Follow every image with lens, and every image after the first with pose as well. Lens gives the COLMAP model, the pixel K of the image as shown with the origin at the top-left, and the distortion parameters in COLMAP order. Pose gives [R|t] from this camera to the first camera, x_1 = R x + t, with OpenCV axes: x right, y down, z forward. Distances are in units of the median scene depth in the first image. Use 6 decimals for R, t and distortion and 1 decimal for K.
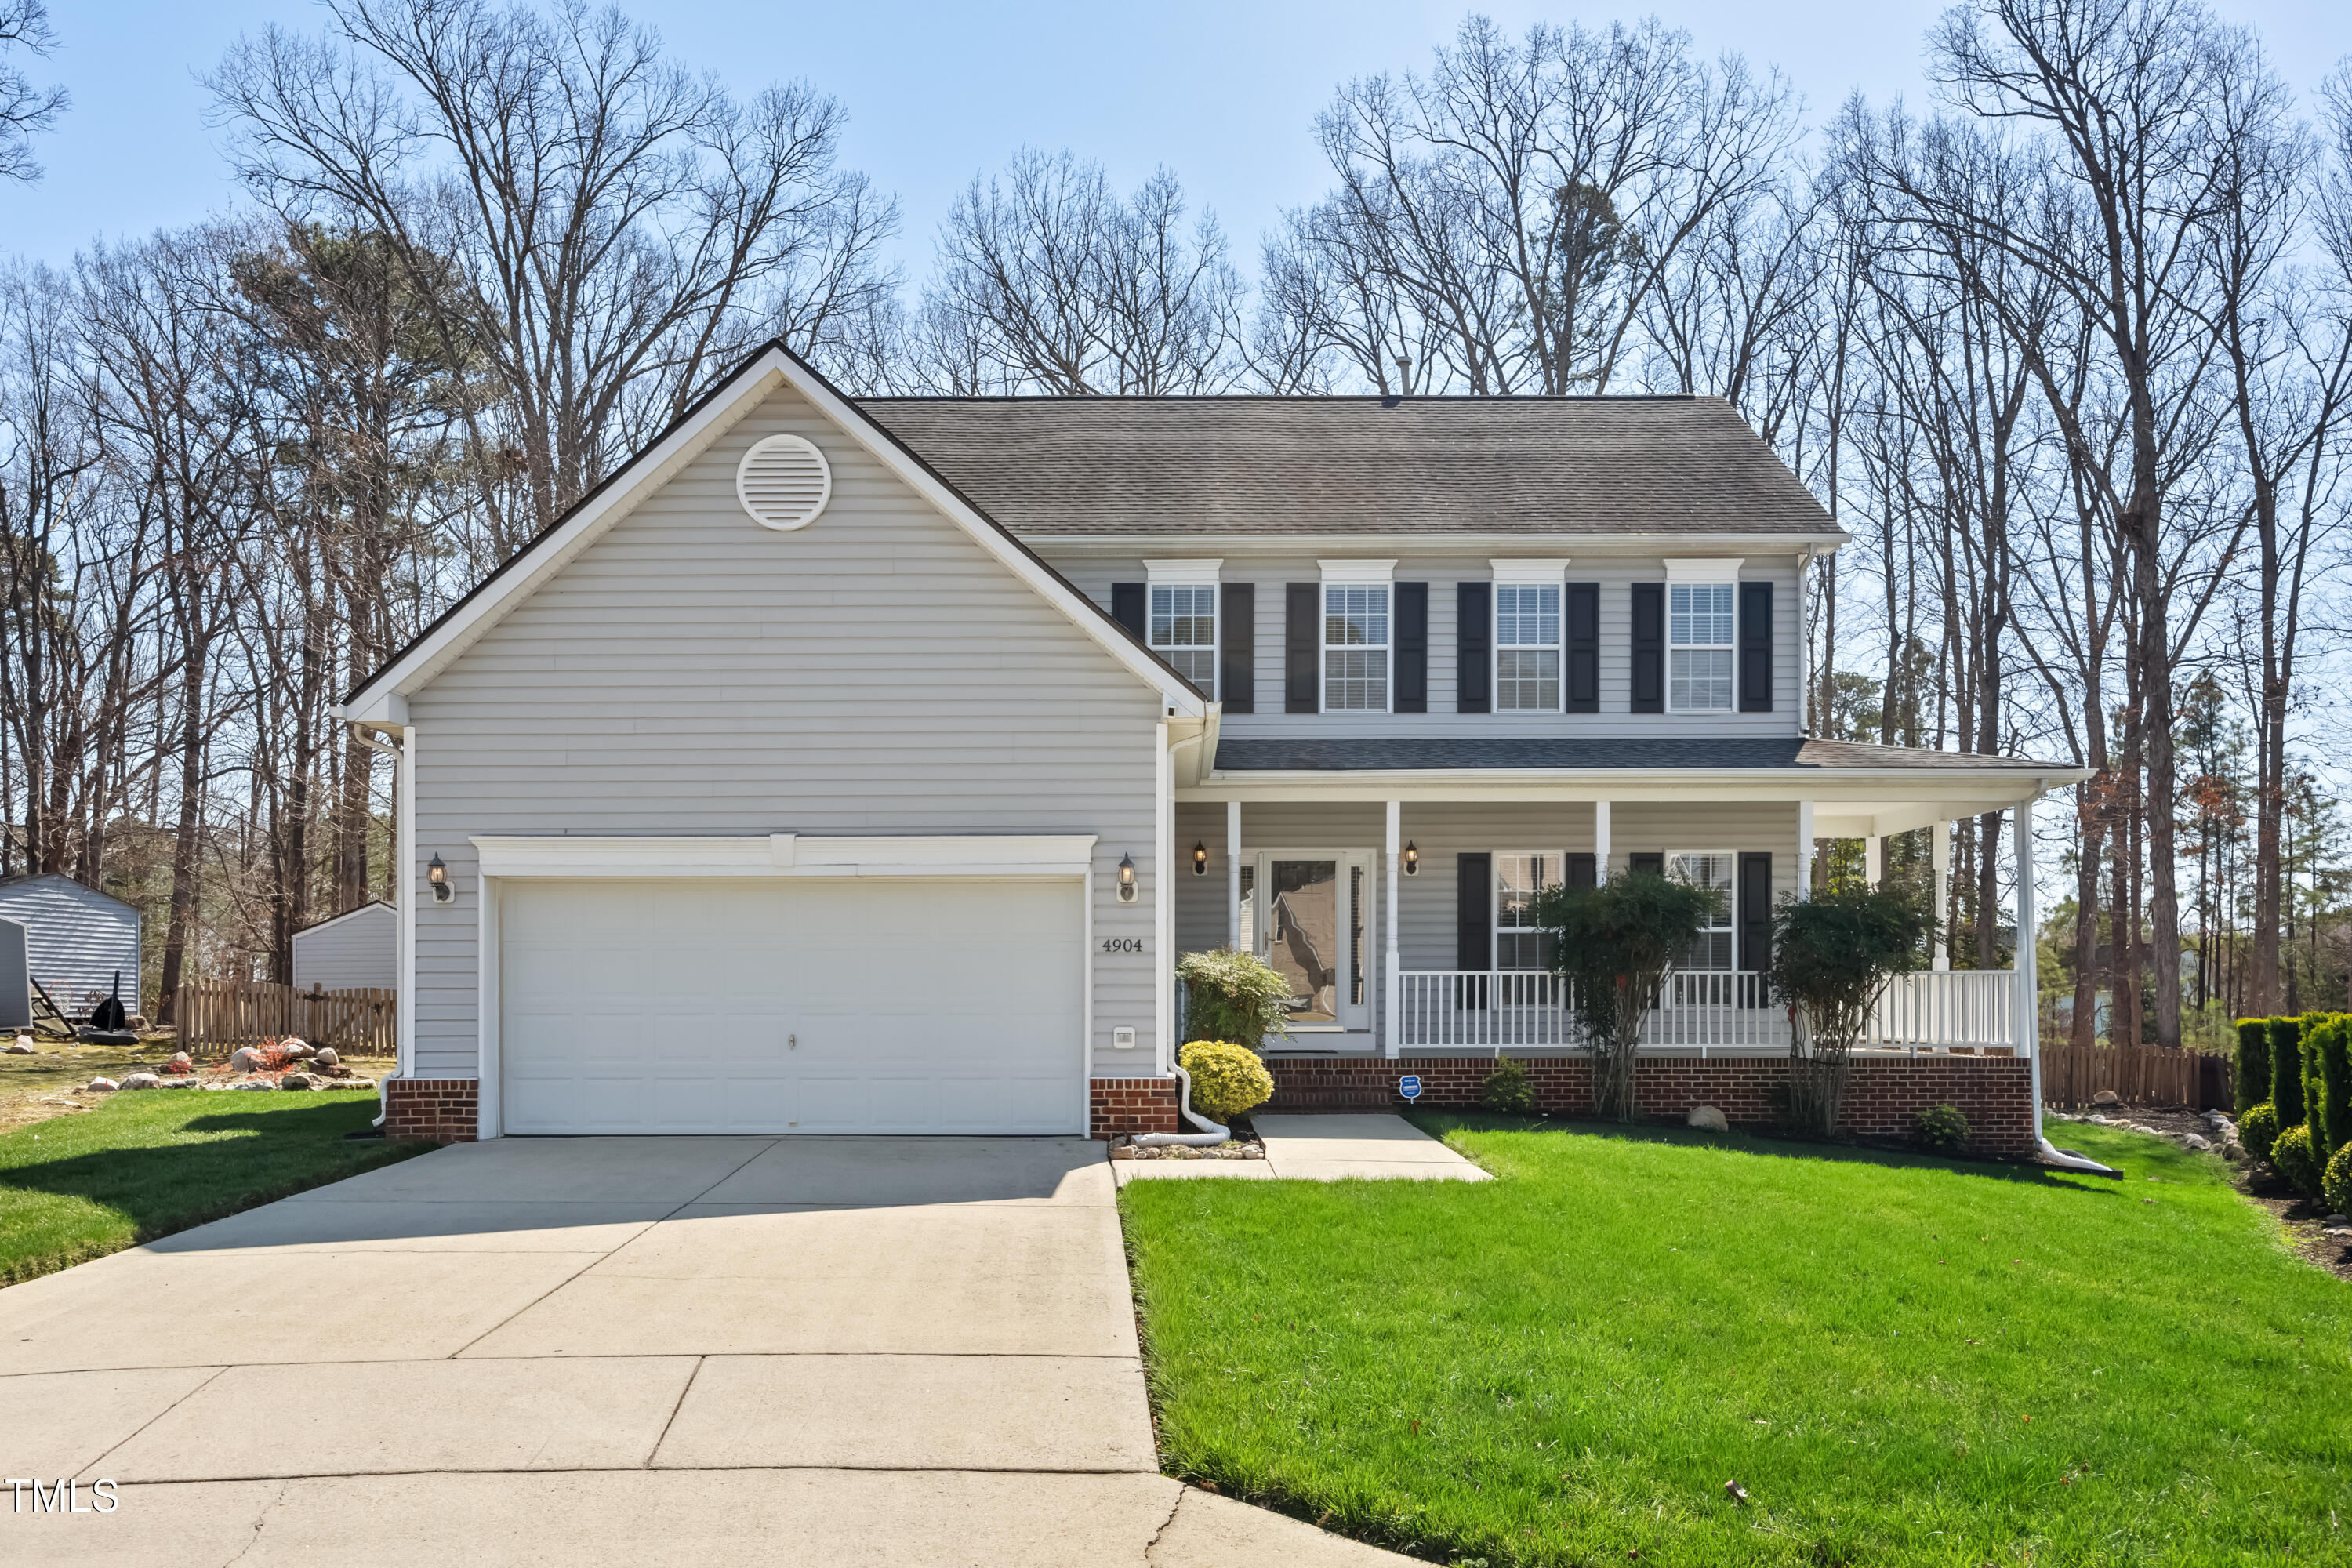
lens RADIAL K [[1758.2, 0, 1171.2], [0, 1758.2, 795.1], [0, 0, 1]] dist [-0.018513, 0.007461]
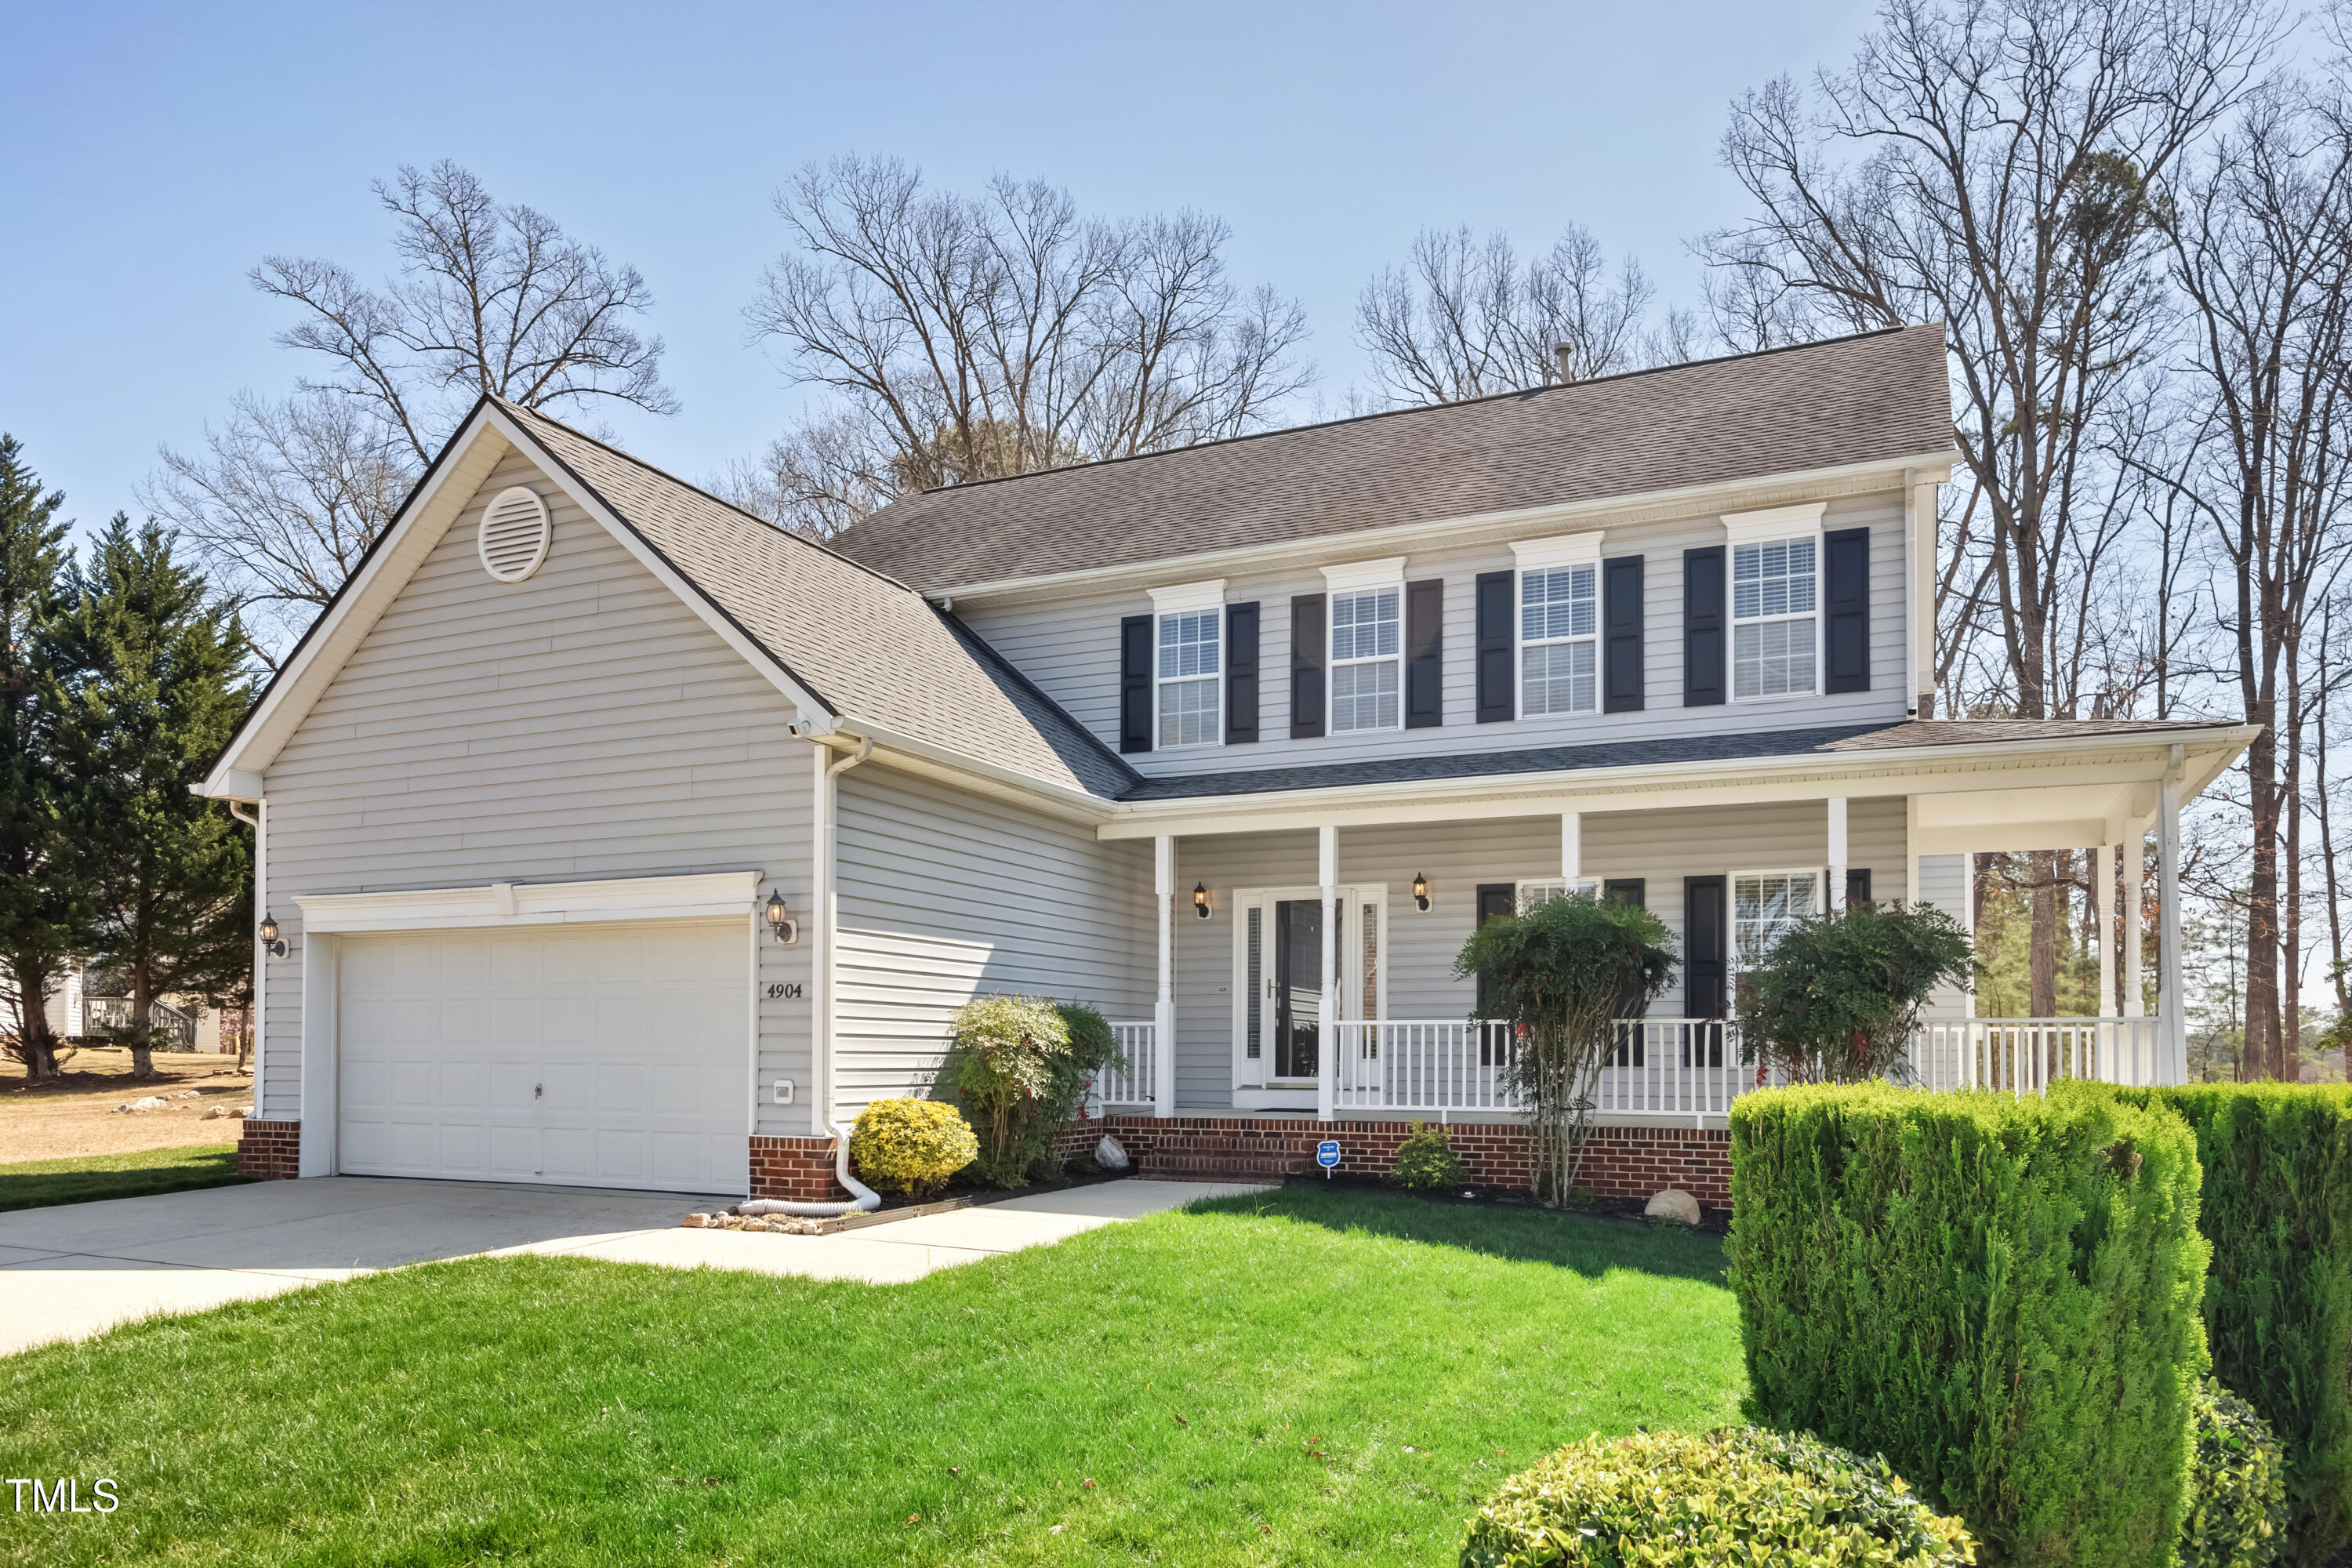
lens RADIAL K [[1565.0, 0, 1181.4], [0, 1565.0, 837.2], [0, 0, 1]] dist [-0.007257, 0.000674]
pose [[0.914041, -0.049578, -0.402581, 0.391026], [0.041120, 0.998715, -0.029629, 0.030655], [0.403532, 0.010528, 0.914905, 0.269352]]
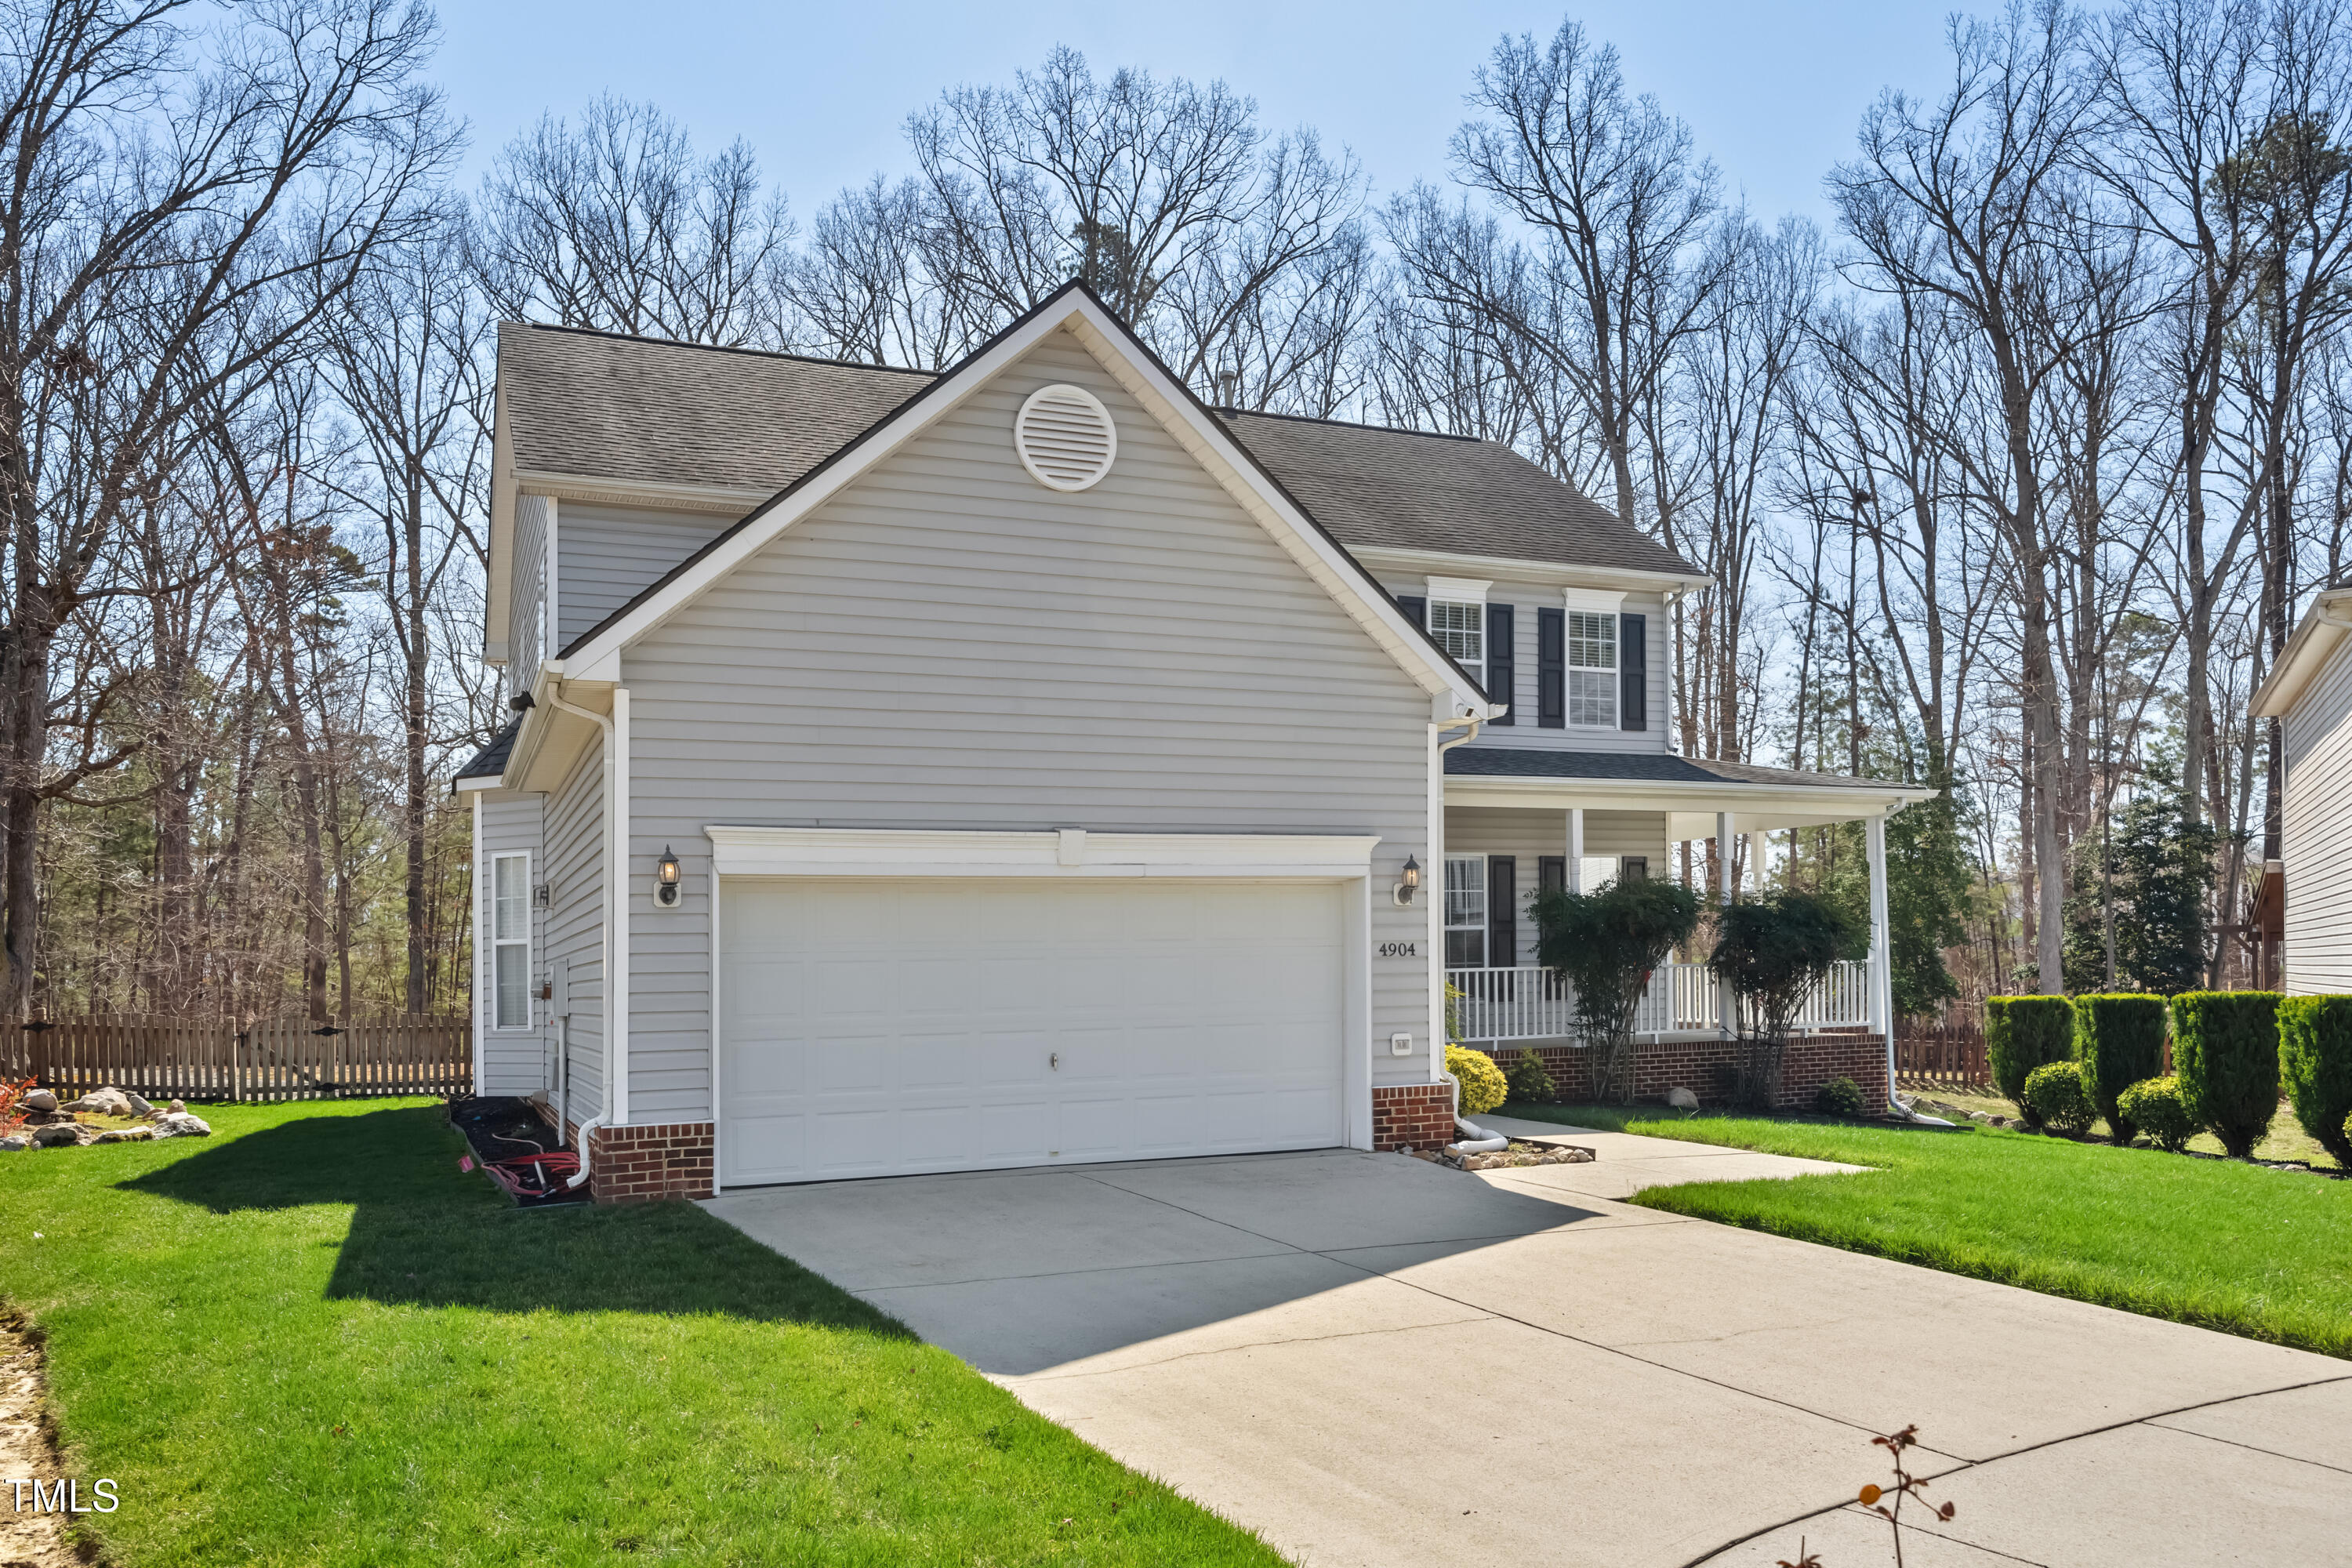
lens RADIAL K [[1690.8, 0, 1182.2], [0, 1690.8, 773.7], [0, 0, 1]] dist [-0.019101, 0.001935]
pose [[0.919901, 0.029032, 0.391074, -0.402414], [-0.024750, 0.999566, -0.015986, 0.004845], [-0.391368, 0.005027, 0.920221, 0.146667]]
